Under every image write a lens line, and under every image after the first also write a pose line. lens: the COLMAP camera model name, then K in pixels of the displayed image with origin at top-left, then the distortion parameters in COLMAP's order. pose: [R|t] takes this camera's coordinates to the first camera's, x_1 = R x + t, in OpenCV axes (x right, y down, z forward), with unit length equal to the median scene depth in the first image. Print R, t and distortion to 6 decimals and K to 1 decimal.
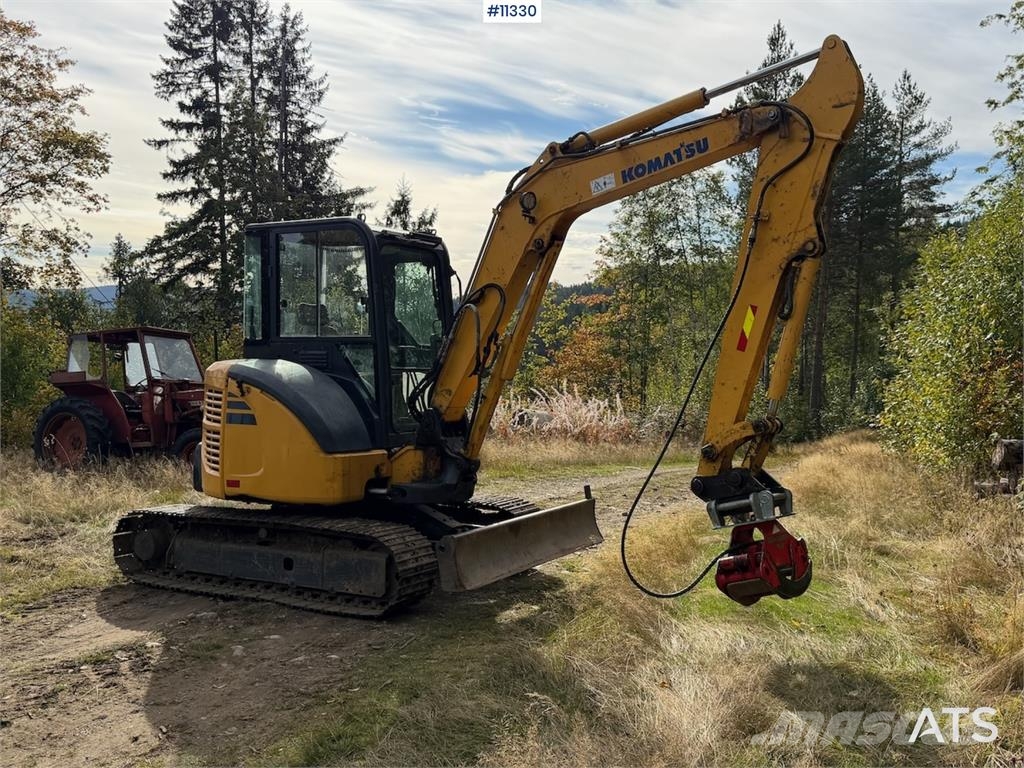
lens RADIAL K [[997.5, 0, 516.5], [0, 997.5, 431.7], [0, 0, 1]] dist [0.115381, -0.191783]
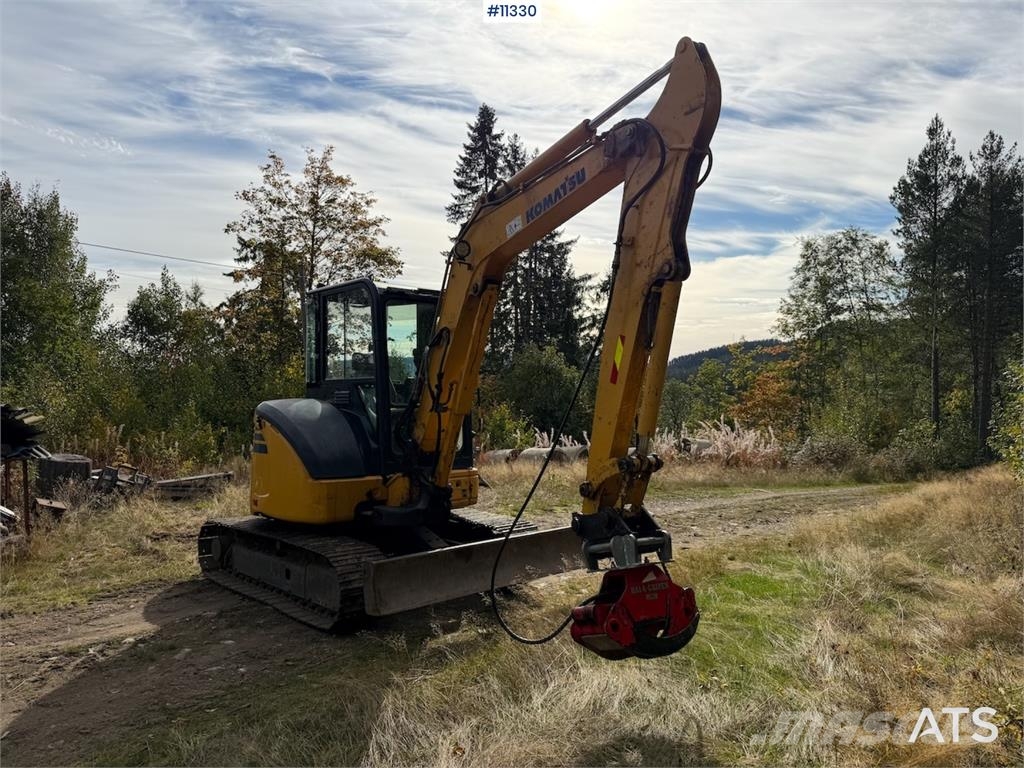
lens RADIAL K [[726.6, 0, 513.6], [0, 726.6, 409.8], [0, 0, 1]] dist [0.072374, -0.090916]
pose [[0.952444, -0.005208, -0.304668, 0.264371], [-0.012757, 0.998296, -0.056945, -0.012034], [0.304446, 0.058124, 0.950755, 0.246542]]
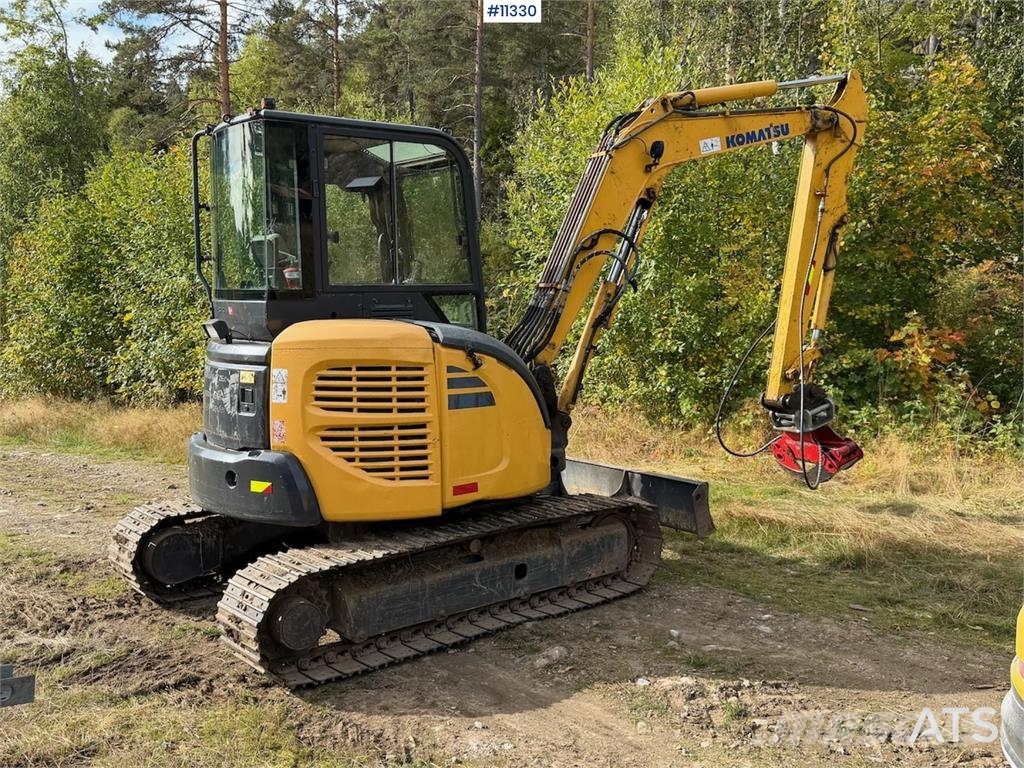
lens RADIAL K [[997.5, 0, 516.5], [0, 997.5, 431.7], [0, 0, 1]] dist [0.115381, -0.191783]
pose [[0.379681, -0.147886, 0.913221, -0.890469], [0.073892, 0.988834, 0.129409, -0.078609], [-0.922162, 0.018346, 0.386370, 0.649432]]
